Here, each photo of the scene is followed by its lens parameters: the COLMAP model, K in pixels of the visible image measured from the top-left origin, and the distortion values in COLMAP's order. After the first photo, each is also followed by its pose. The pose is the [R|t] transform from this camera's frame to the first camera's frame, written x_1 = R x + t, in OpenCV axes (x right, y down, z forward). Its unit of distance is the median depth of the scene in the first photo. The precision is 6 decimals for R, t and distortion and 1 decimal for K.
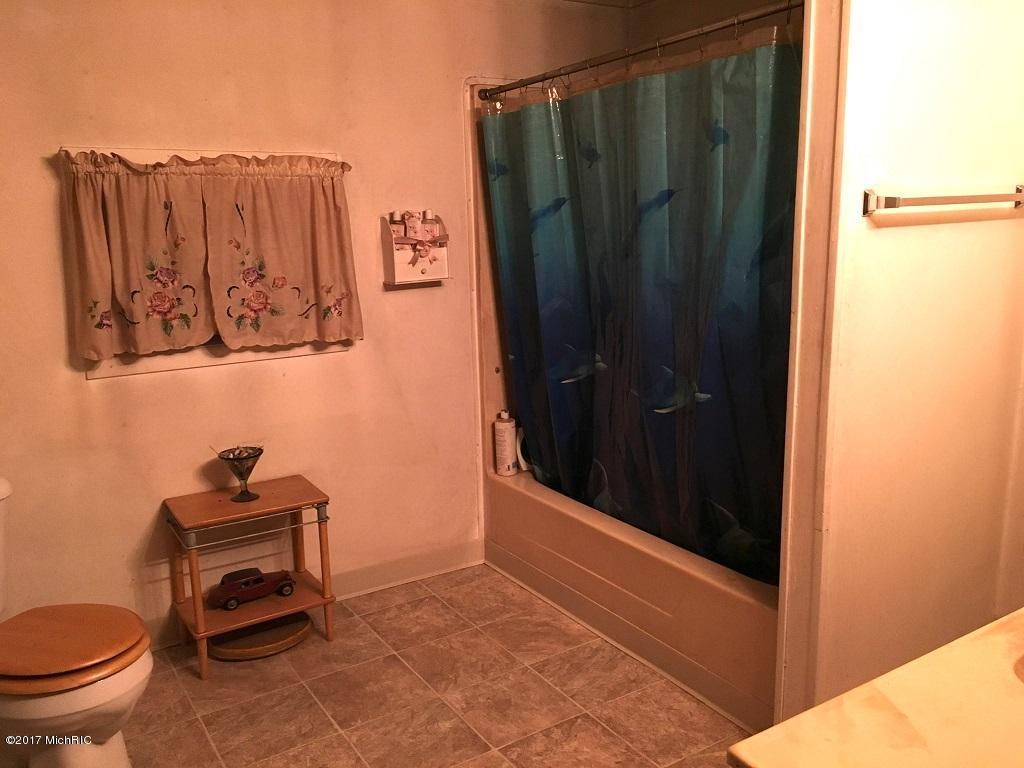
lens RADIAL K [[860.9, 0, 508.9], [0, 860.9, 380.9], [0, 0, 1]] dist [0.077052, -0.098938]
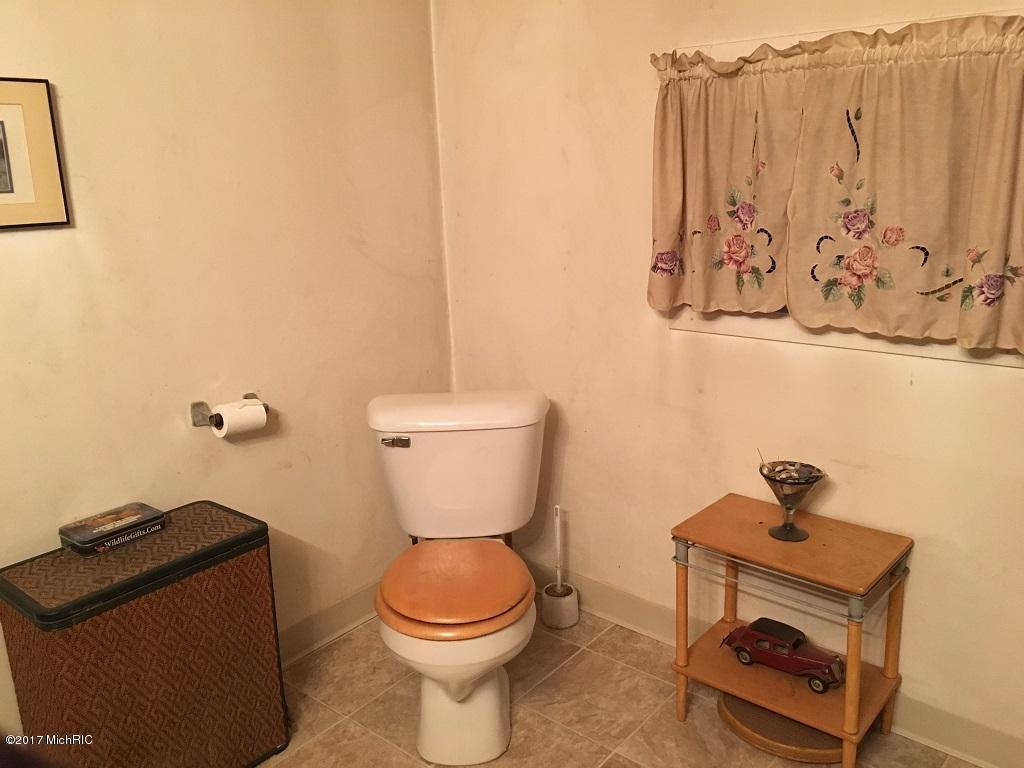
lens RADIAL K [[860.9, 0, 508.9], [0, 860.9, 380.9], [0, 0, 1]] dist [0.077052, -0.098938]
pose [[0.293933, 0.254476, -0.921328, 0.262536], [-0.157648, 0.963614, 0.215861, -0.107650], [0.942736, 0.081797, 0.323355, 0.558291]]
